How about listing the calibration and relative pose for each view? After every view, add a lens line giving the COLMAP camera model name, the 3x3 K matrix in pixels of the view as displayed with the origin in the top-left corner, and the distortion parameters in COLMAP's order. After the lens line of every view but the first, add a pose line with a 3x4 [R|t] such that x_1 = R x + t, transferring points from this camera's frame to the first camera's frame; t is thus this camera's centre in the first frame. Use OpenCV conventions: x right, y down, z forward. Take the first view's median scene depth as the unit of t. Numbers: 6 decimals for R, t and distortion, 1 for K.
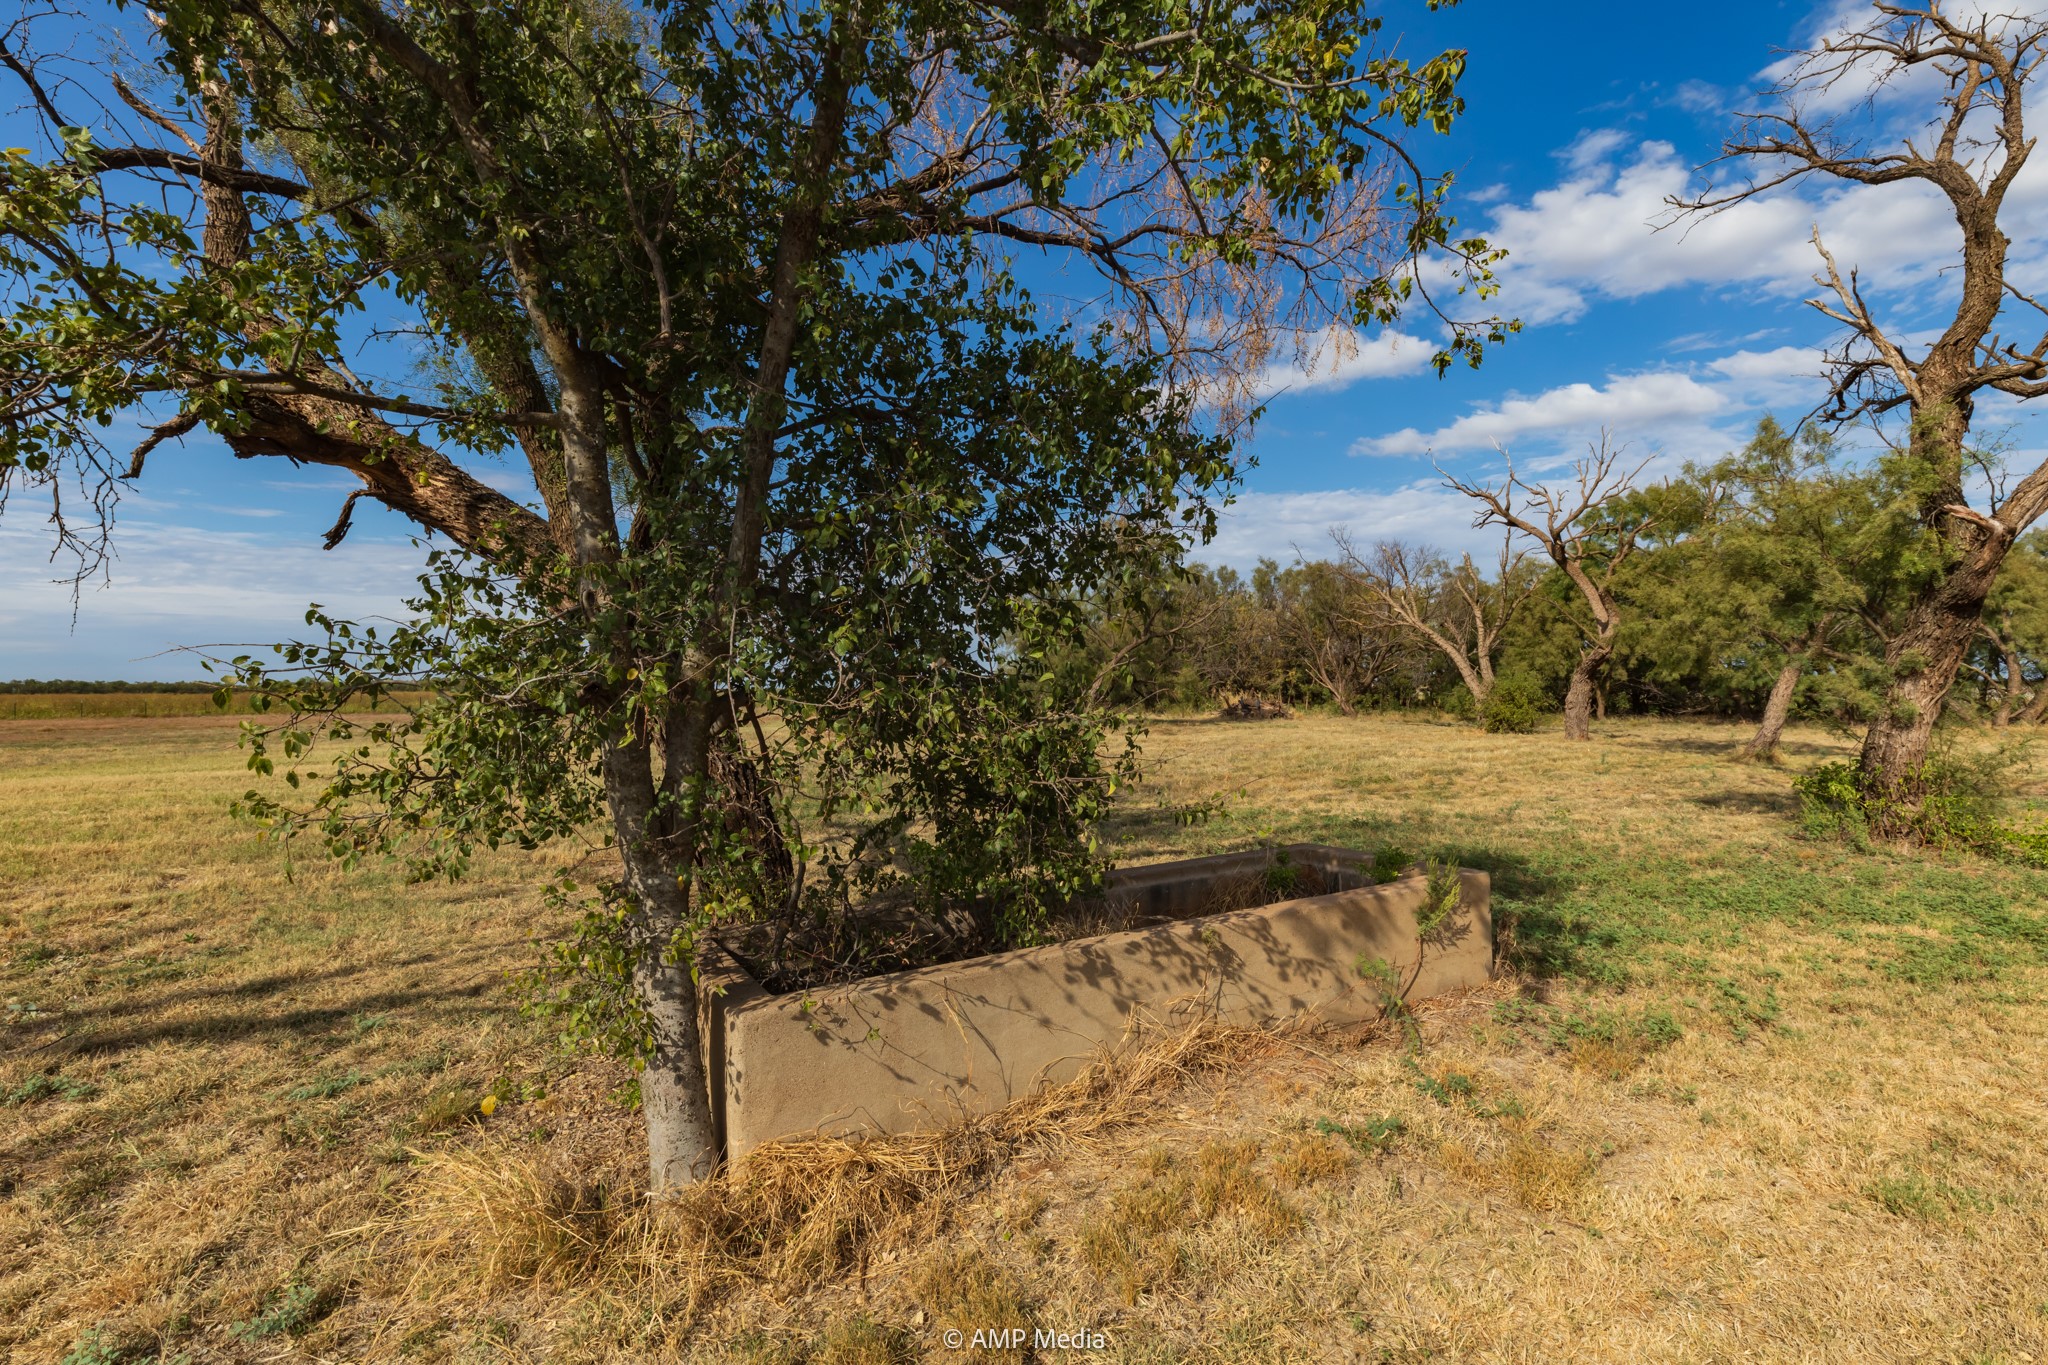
lens RADIAL K [[879.2, 0, 1024.0], [0, 879.2, 682.5], [0, 0, 1]] dist [-0.000481, -0.000378]
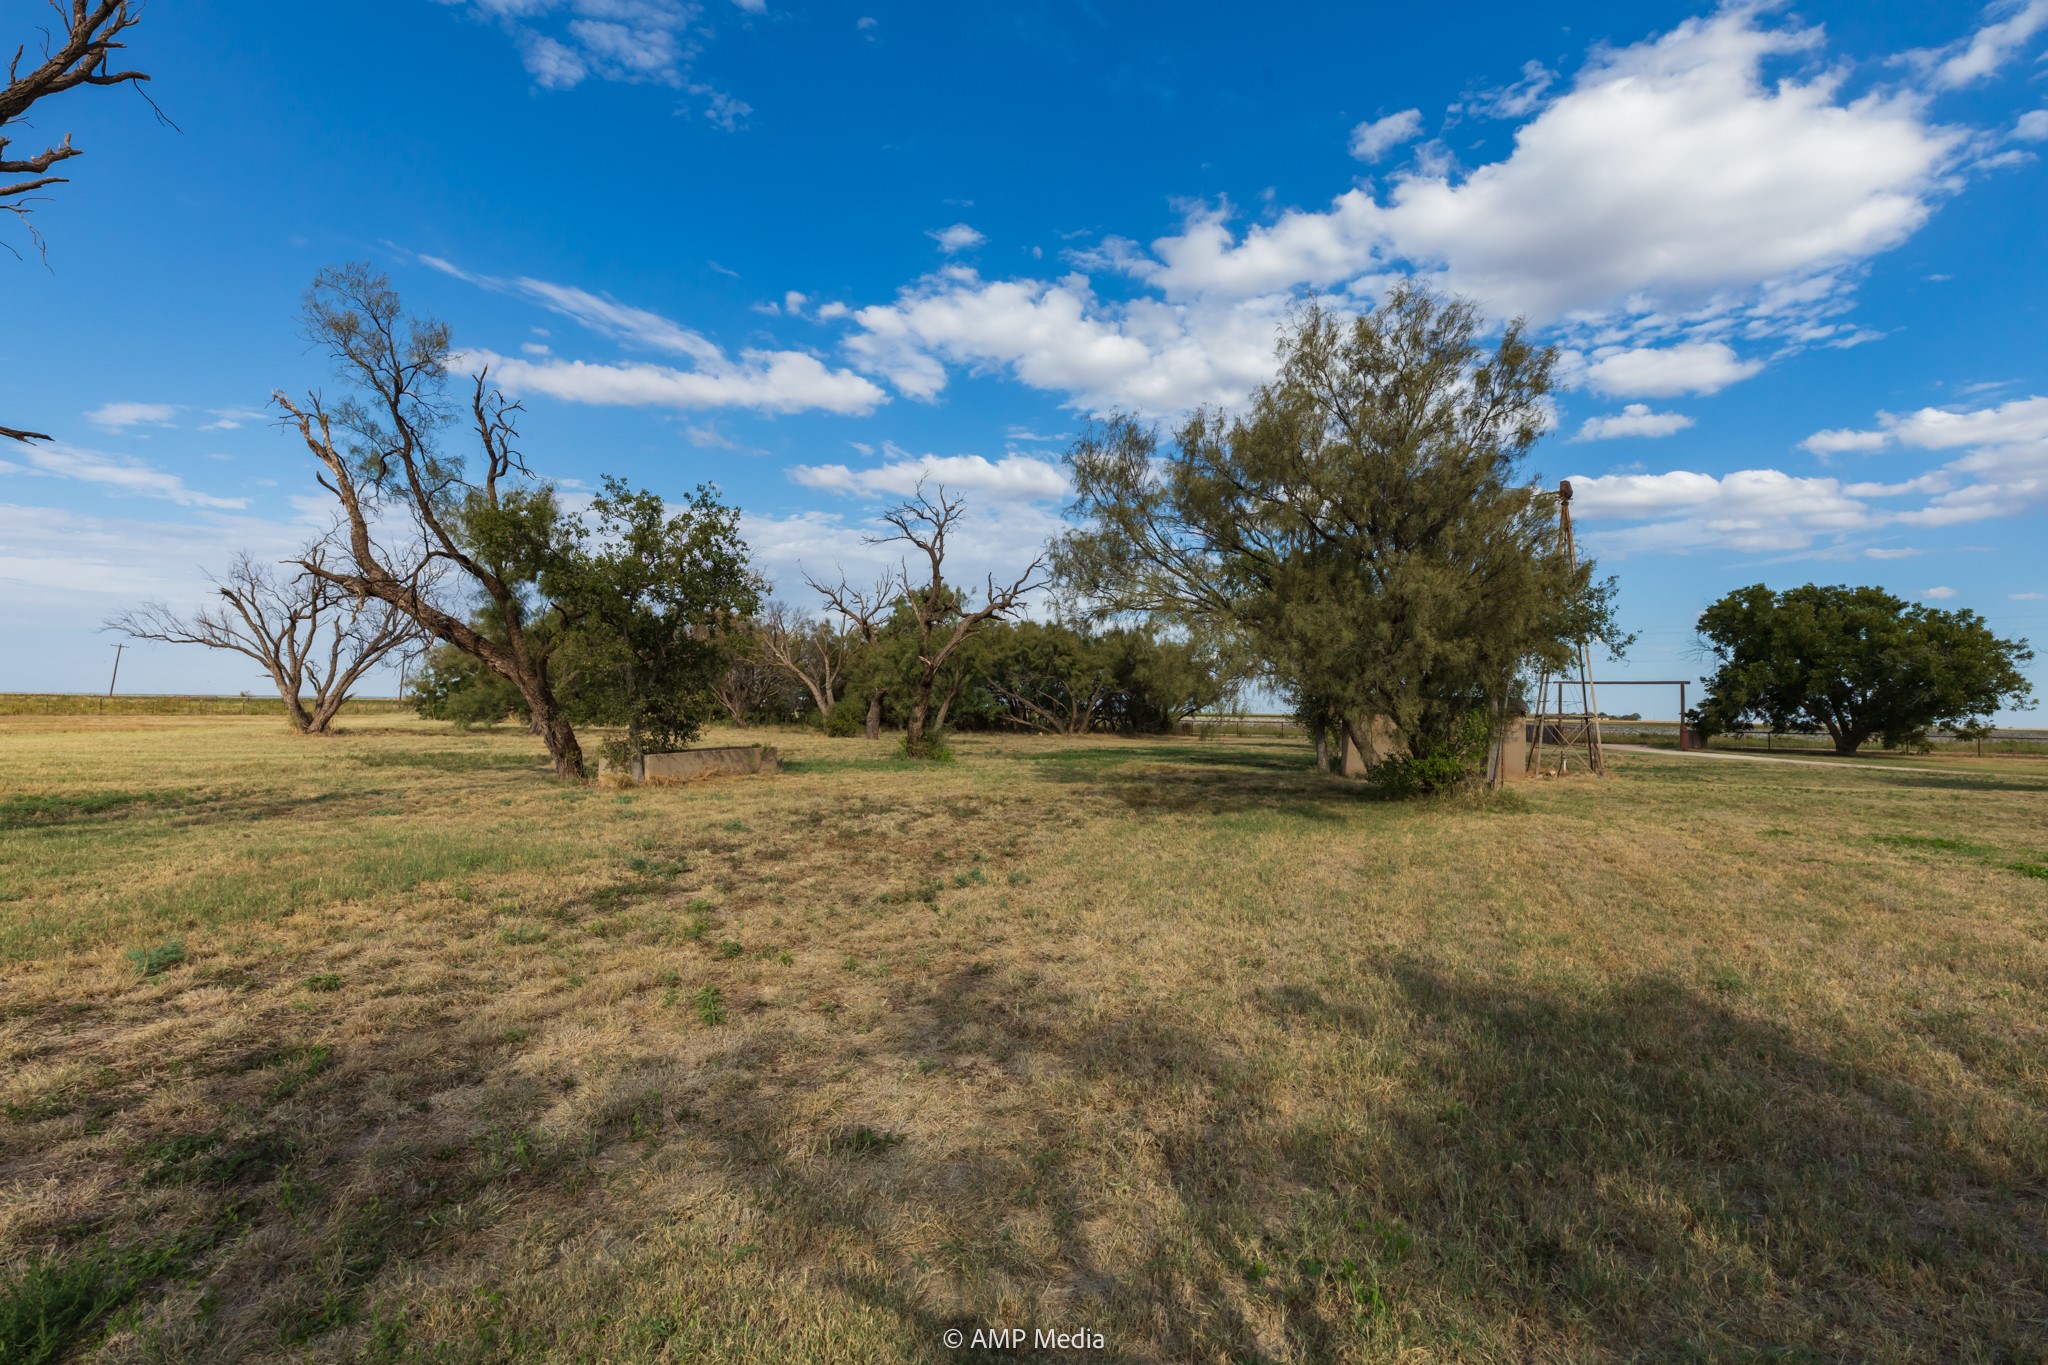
lens RADIAL K [[879.2, 0, 1024.0], [0, 879.2, 682.5], [0, 0, 1]] dist [-0.000481, -0.000378]
pose [[0.786515, 0.039329, 0.616317, -0.169701], [-0.025310, 0.999184, -0.031462, -0.000147], [-0.617052, 0.009147, 0.786869, -0.446729]]
